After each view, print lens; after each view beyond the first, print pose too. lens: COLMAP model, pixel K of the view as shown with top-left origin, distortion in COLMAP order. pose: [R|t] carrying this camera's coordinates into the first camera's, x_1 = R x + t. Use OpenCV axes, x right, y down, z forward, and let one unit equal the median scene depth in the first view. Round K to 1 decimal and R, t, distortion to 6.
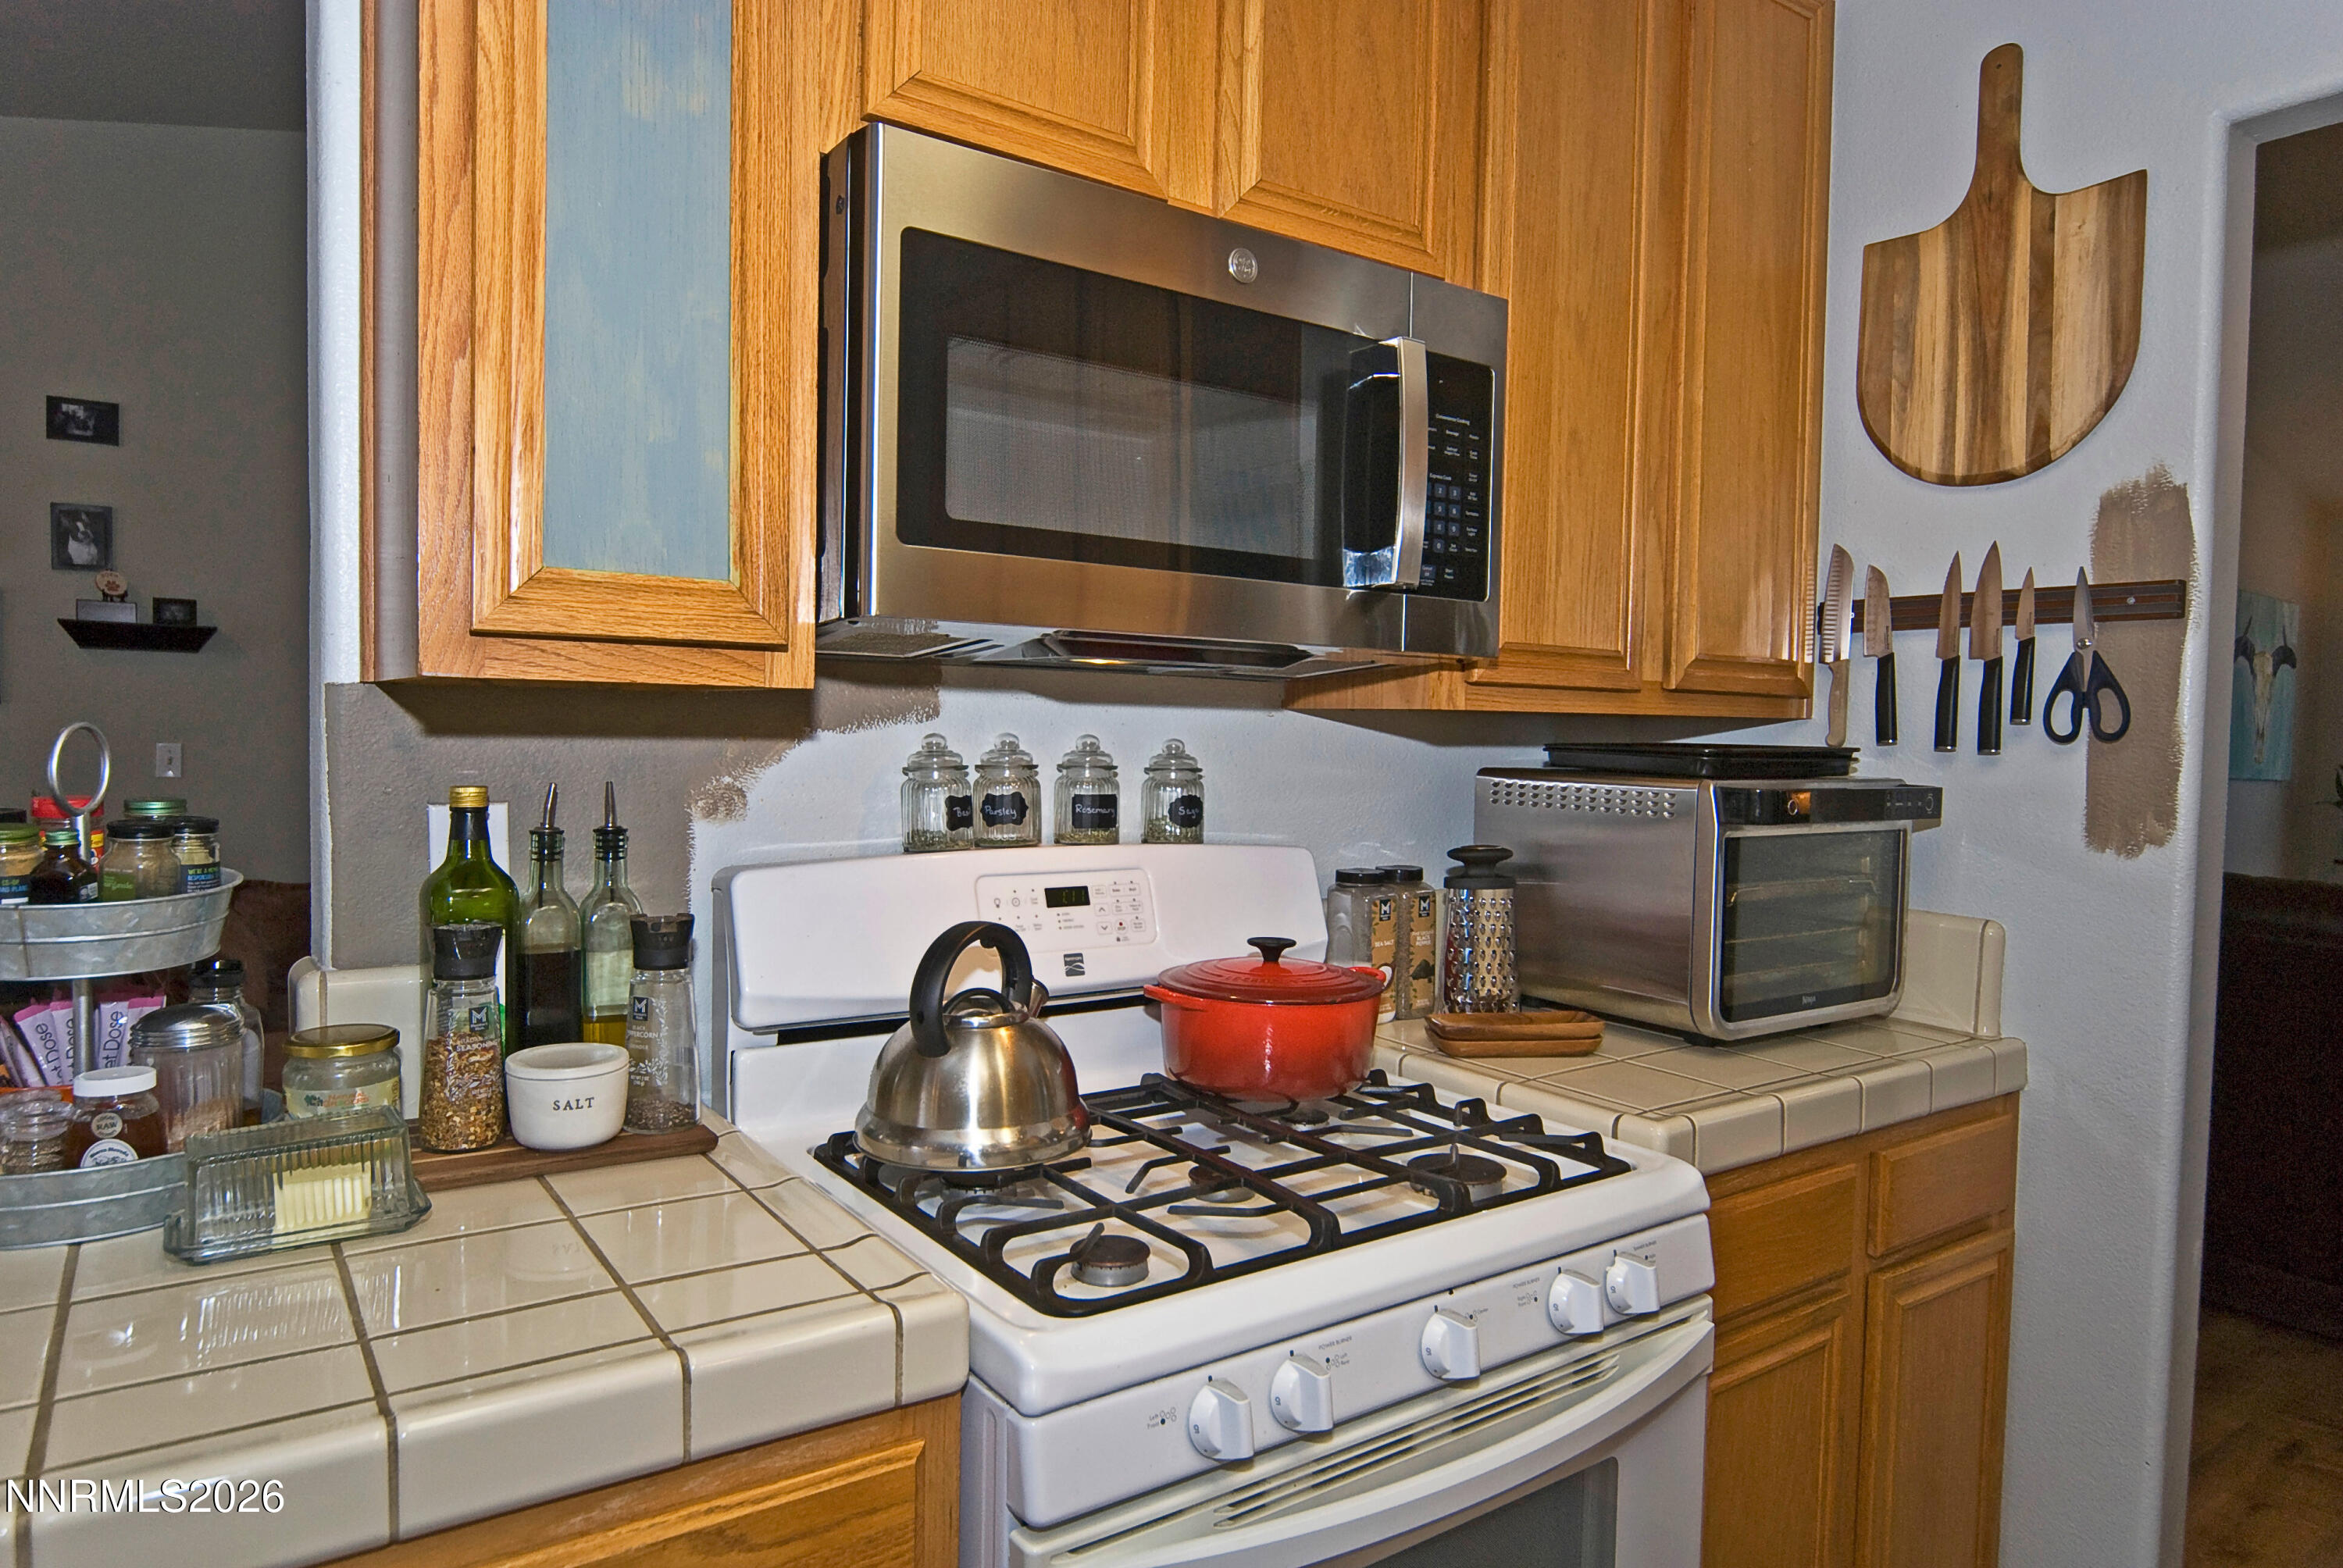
lens RADIAL K [[1407.2, 0, 1191.8], [0, 1407.2, 788.6], [0, 0, 1]] dist [-0.014740, 0.000769]
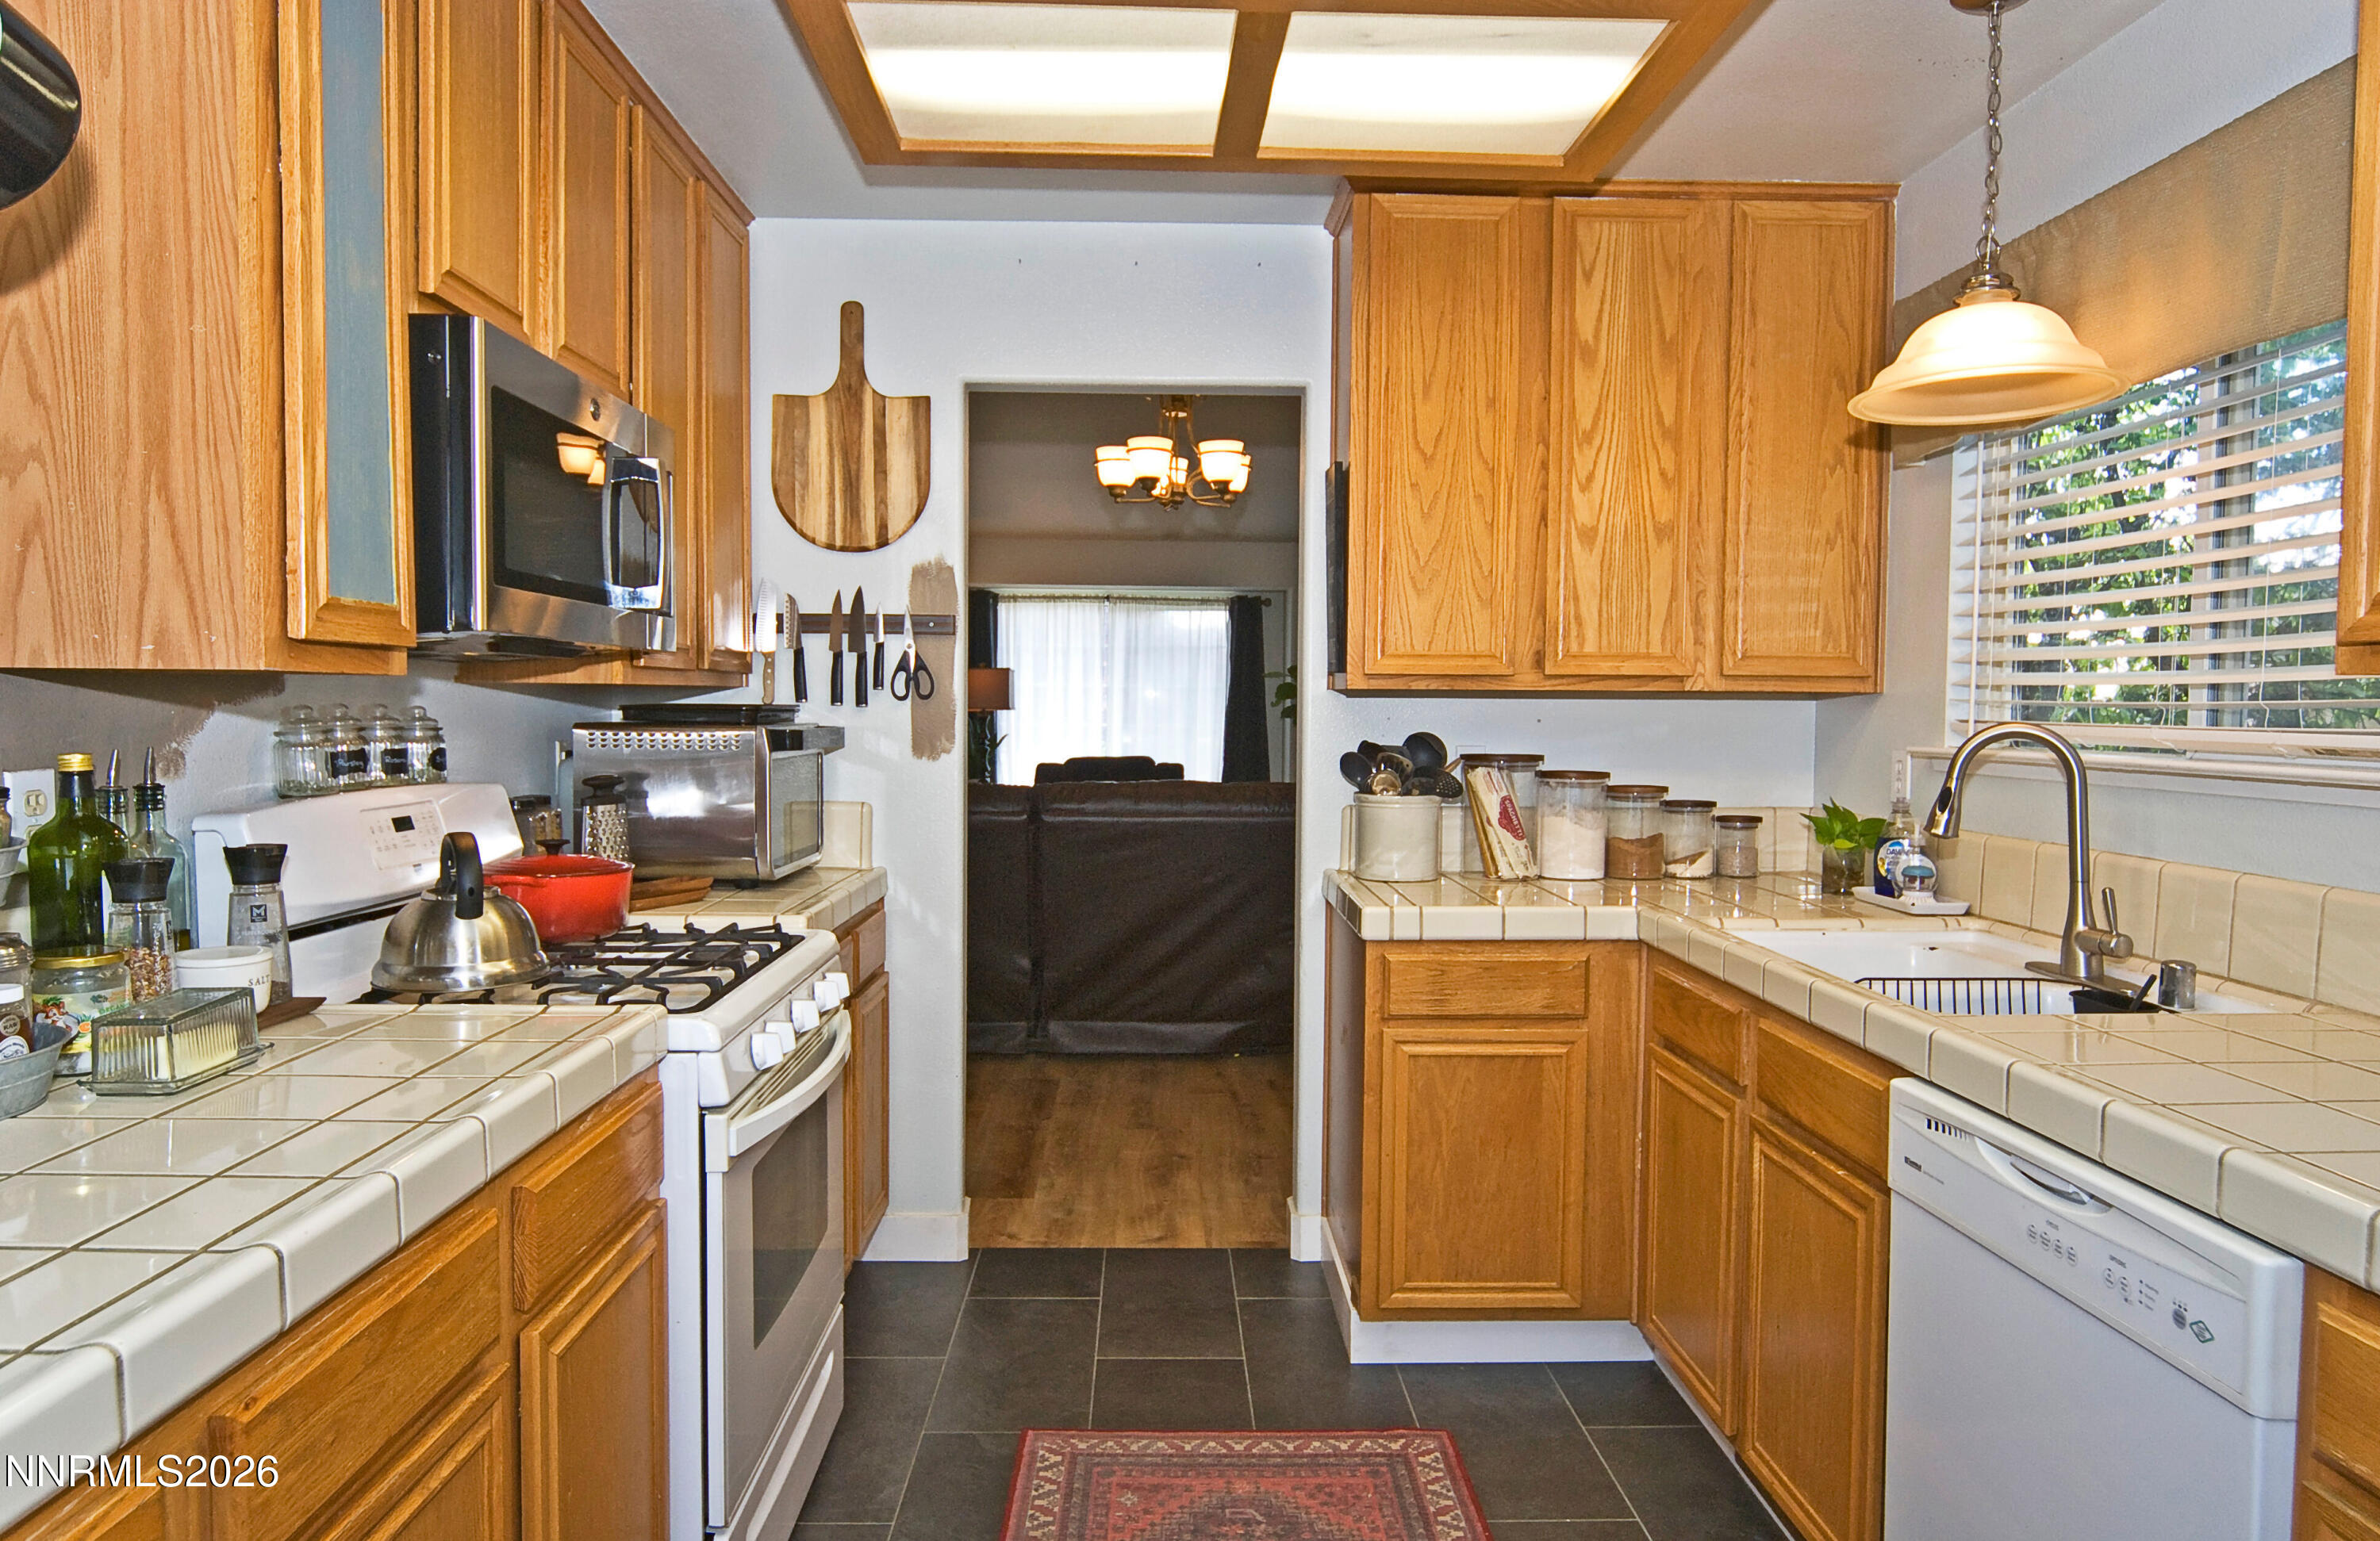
lens RADIAL K [[1450.0, 0, 1166.7], [0, 1450.0, 768.7], [0, 0, 1]] dist [-0.004638, 0.001353]
pose [[0.568170, -0.051351, 0.821307, -0.719996], [0.038869, 0.998612, 0.035547, 0.002512], [-0.821993, 0.011727, 0.569377, -0.351214]]
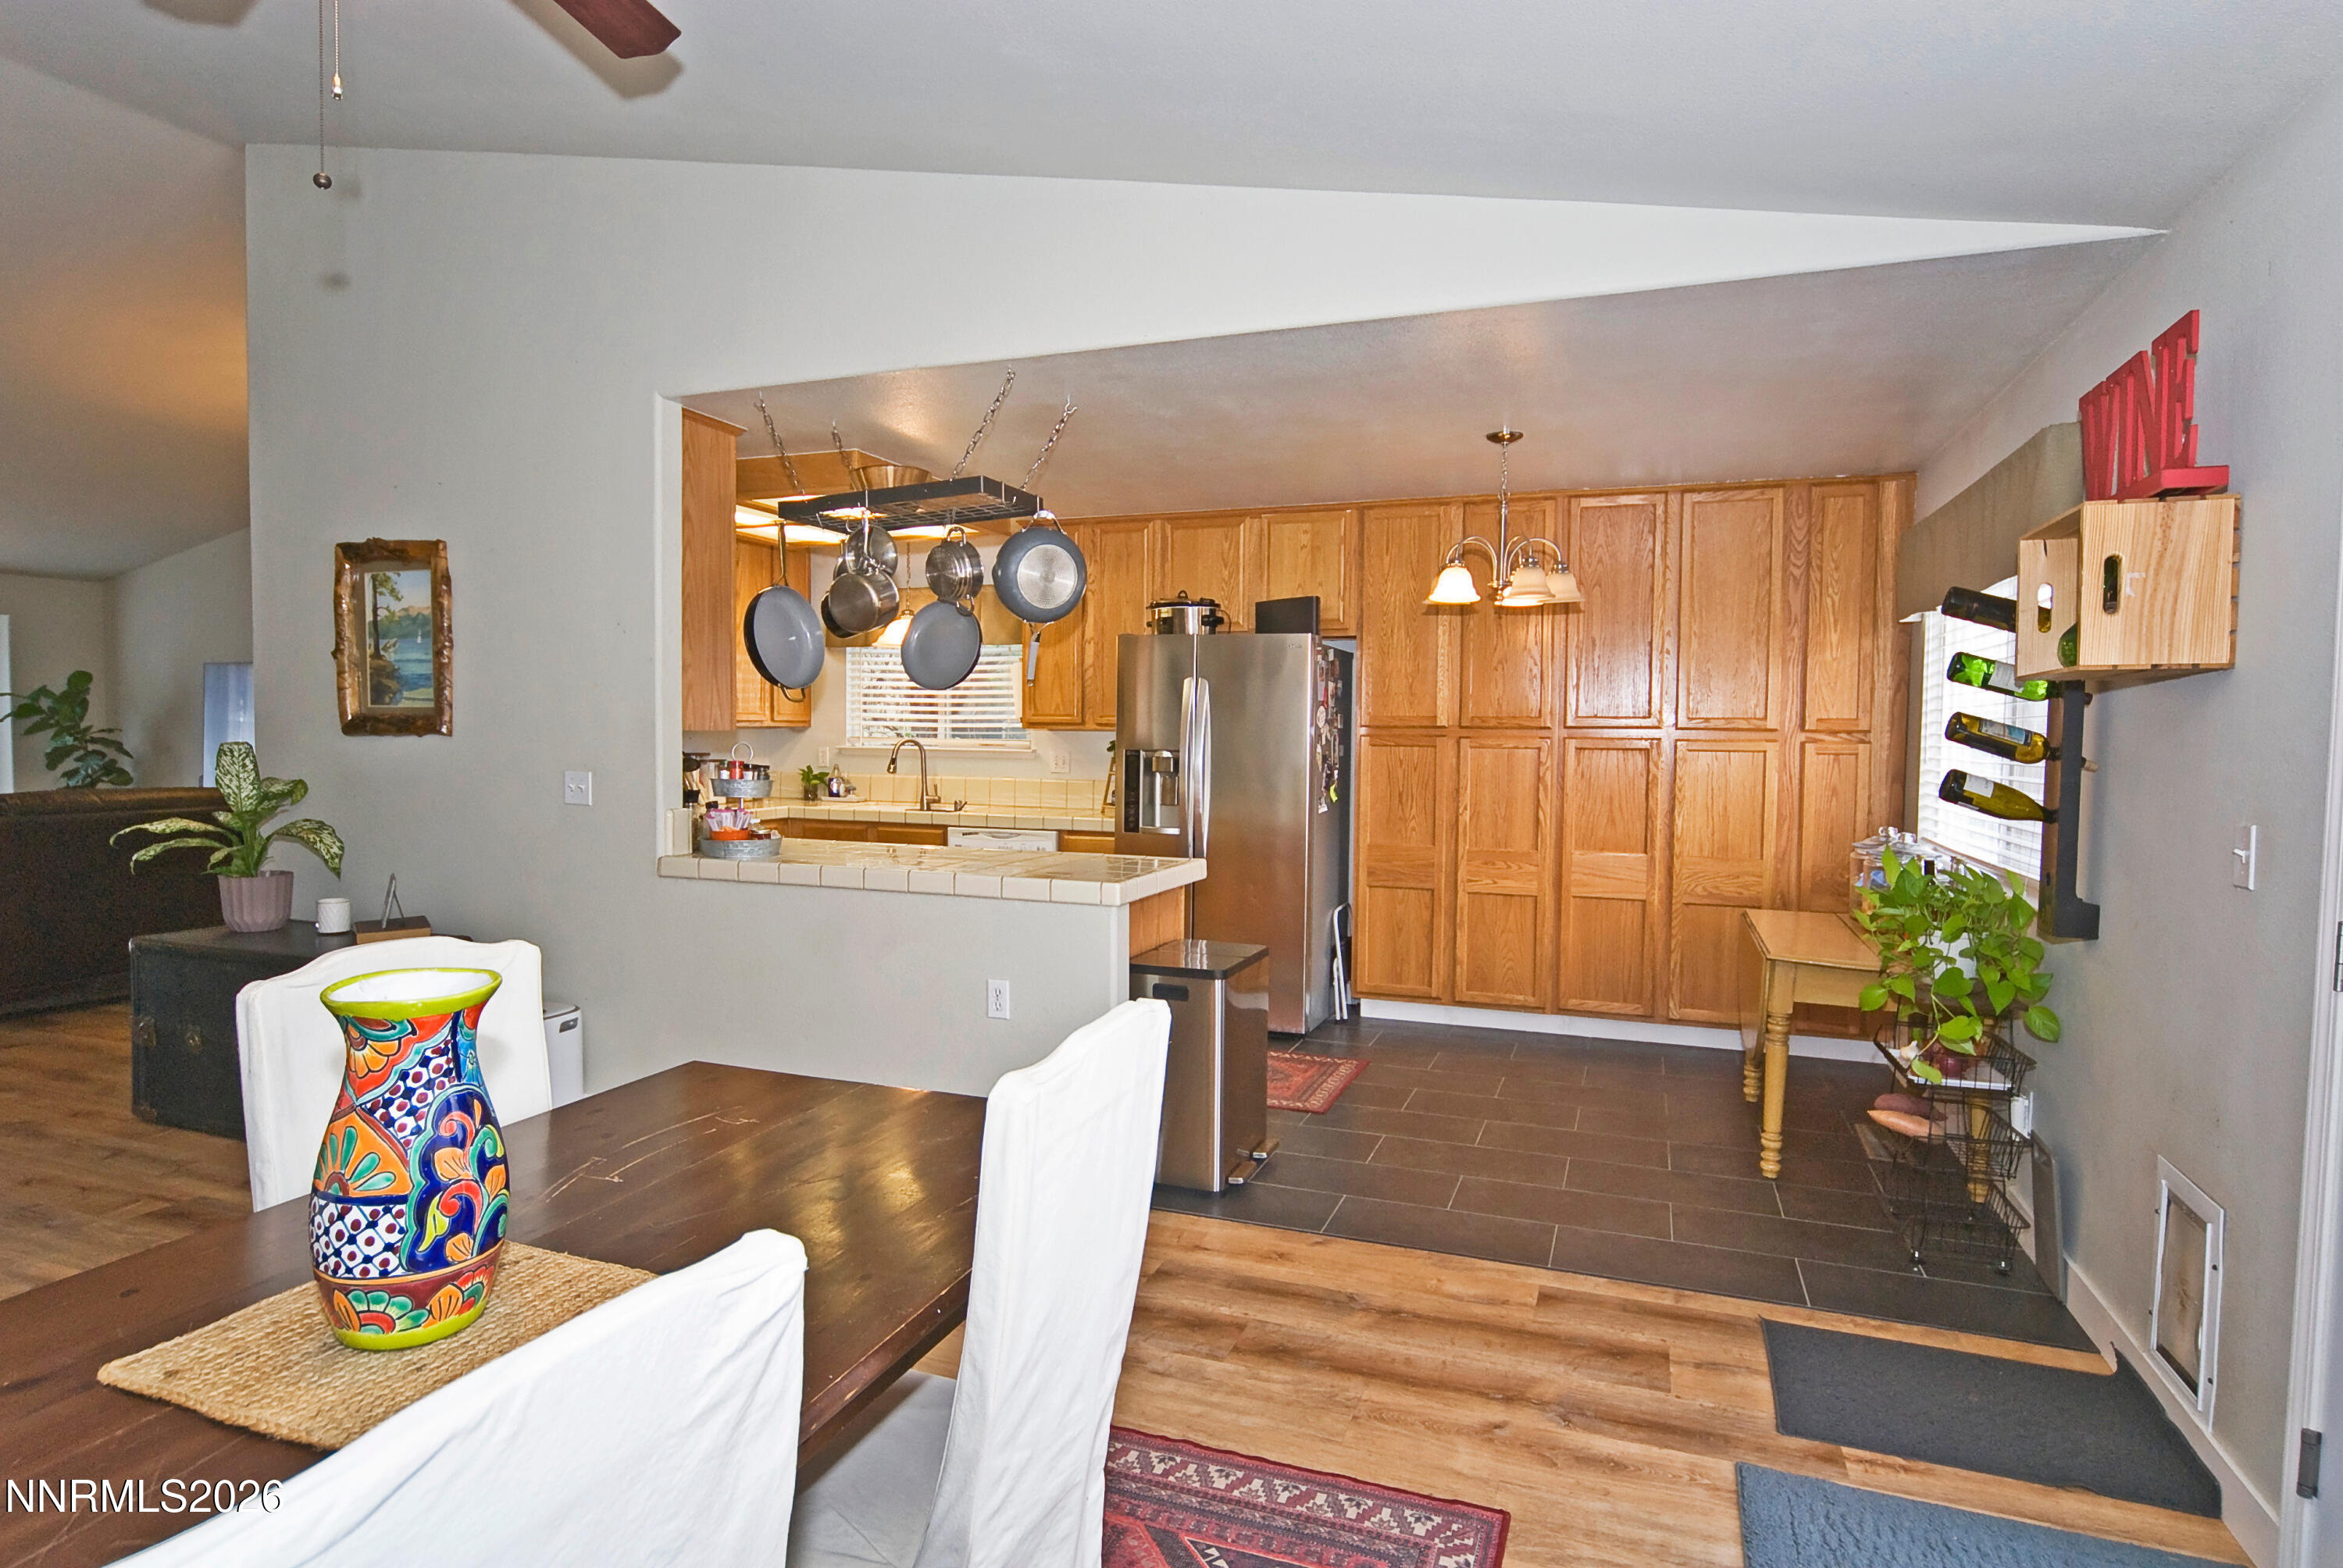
lens RADIAL K [[1249.7, 0, 1237.7], [0, 1249.7, 791.2], [0, 0, 1]] dist [-0.016947, 0.002875]
pose [[-0.586420, -0.066307, 0.807289, -2.915677], [0.012346, 0.995796, 0.090759, -0.135915], [-0.809913, 0.063190, -0.583136, 1.190486]]
